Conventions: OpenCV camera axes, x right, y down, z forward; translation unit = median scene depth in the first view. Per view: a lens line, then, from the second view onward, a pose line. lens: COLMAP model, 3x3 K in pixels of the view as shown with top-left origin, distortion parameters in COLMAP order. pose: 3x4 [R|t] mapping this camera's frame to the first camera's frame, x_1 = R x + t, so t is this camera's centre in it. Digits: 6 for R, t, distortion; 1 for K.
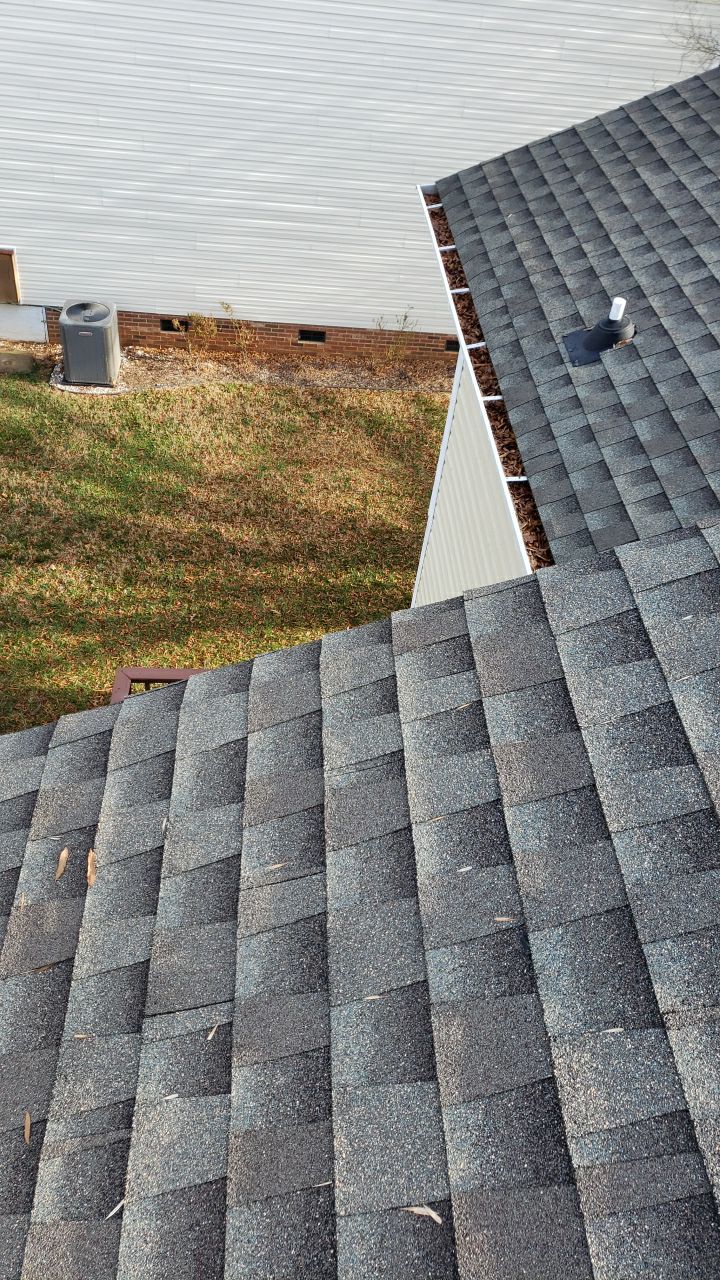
lens RADIAL K [[957.9, 0, 401.2], [0, 957.9, 642.6], [0, 0, 1]] dist [0.234497, -0.633081]
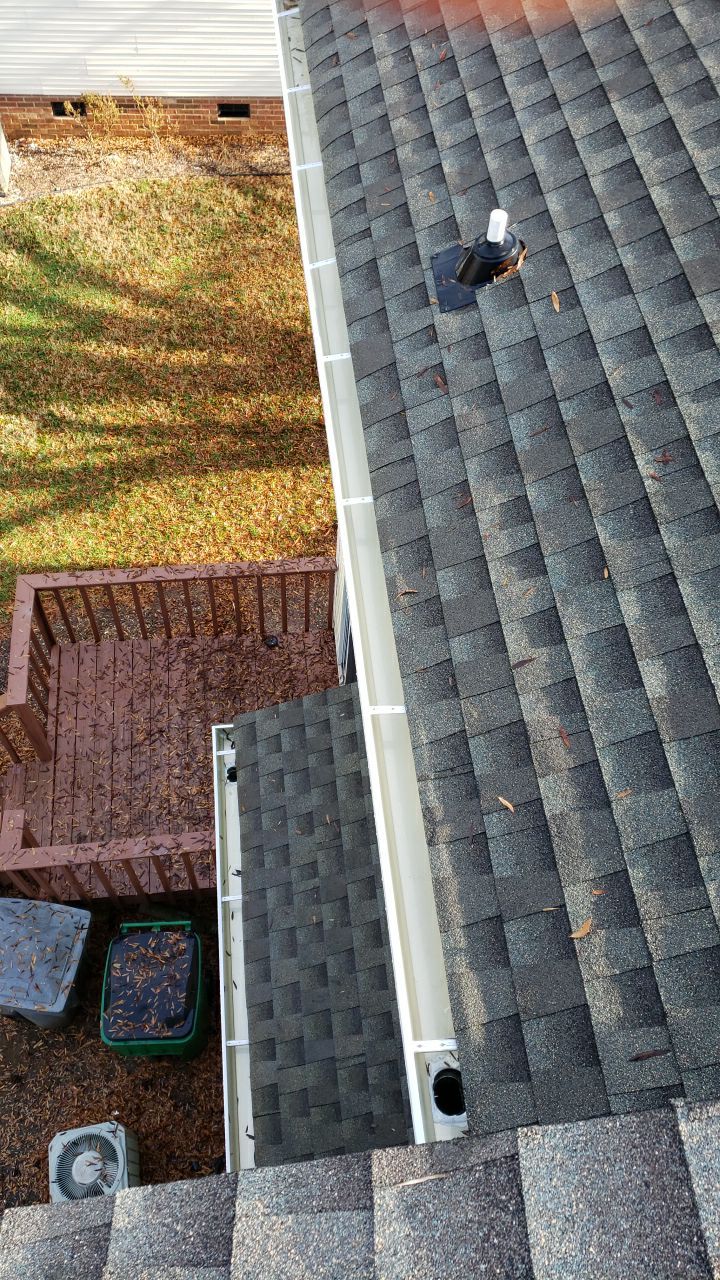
lens RADIAL K [[923.8, 0, 423.6], [0, 923.8, 640.6], [0, 0, 1]] dist [0.014263, 0.009354]
pose [[0.998536, -0.054015, 0.002979, 0.059999], [0.051259, 0.962322, 0.267038, -0.093806], [-0.017291, -0.266494, 0.963681, 0.103698]]
